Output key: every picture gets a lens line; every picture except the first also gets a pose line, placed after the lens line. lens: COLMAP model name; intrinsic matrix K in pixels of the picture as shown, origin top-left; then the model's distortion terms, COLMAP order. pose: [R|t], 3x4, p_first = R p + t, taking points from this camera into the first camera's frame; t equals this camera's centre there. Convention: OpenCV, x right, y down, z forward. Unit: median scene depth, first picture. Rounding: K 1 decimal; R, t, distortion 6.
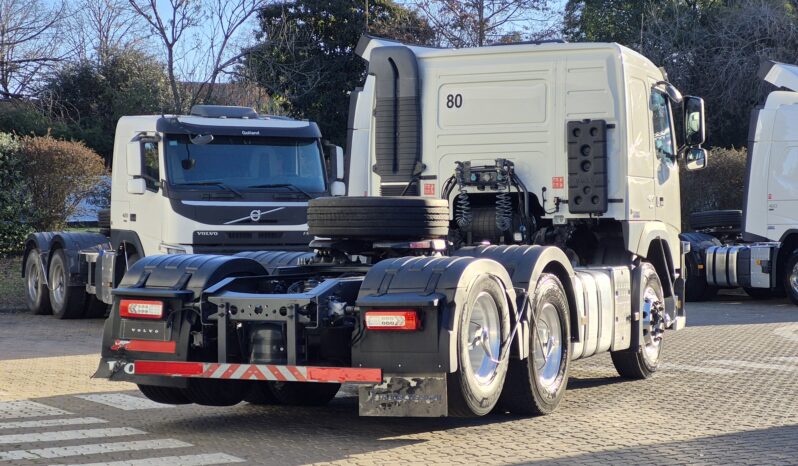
lens RADIAL K [[1738.2, 0, 399.0], [0, 1738.2, 233.0], [0, 0, 1]] dist [-0.023258, 0.101391]
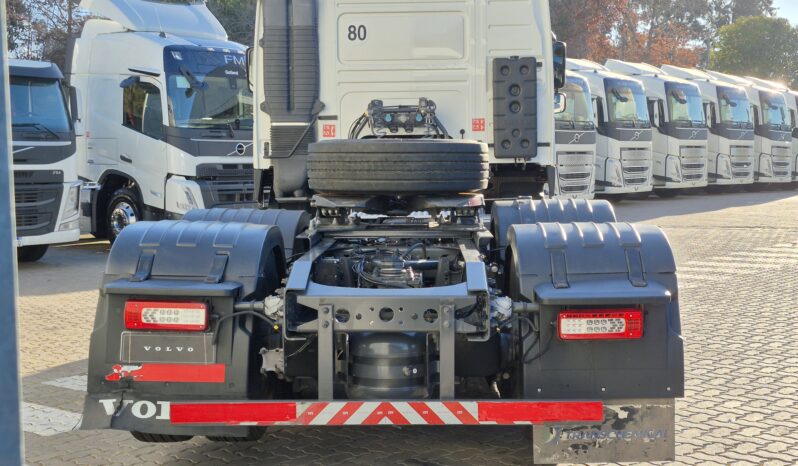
lens RADIAL K [[1104.2, 0, 415.2], [0, 1104.2, 234.6], [0, 0, 1]] dist [0.126222, 0.034478]
pose [[0.921325, -0.027376, 0.387828, -0.174317], [0.001979, 0.997835, 0.065735, -0.009459], [-0.388788, -0.059796, 0.919385, 0.471681]]
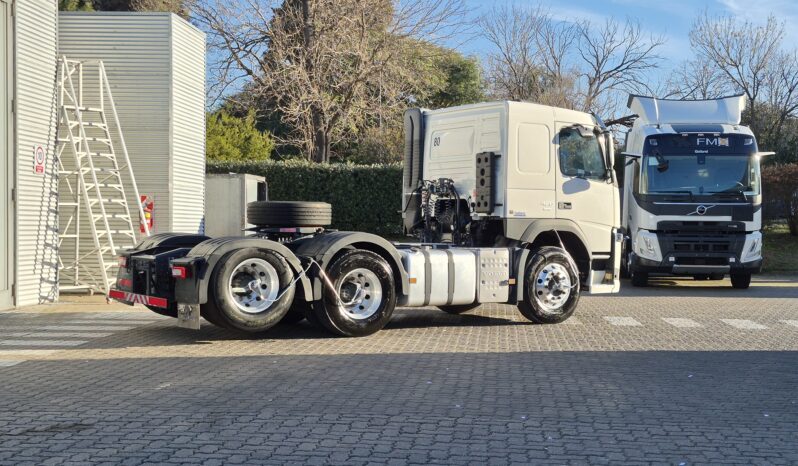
lens RADIAL K [[1104.2, 0, 415.2], [0, 1104.2, 234.6], [0, 0, 1]] dist [0.126222, 0.034478]
pose [[0.844376, 0.020456, -0.535361, 0.583184], [-0.015171, 0.999783, 0.014275, -0.005456], [0.535537, -0.003932, 0.844503, 0.141009]]
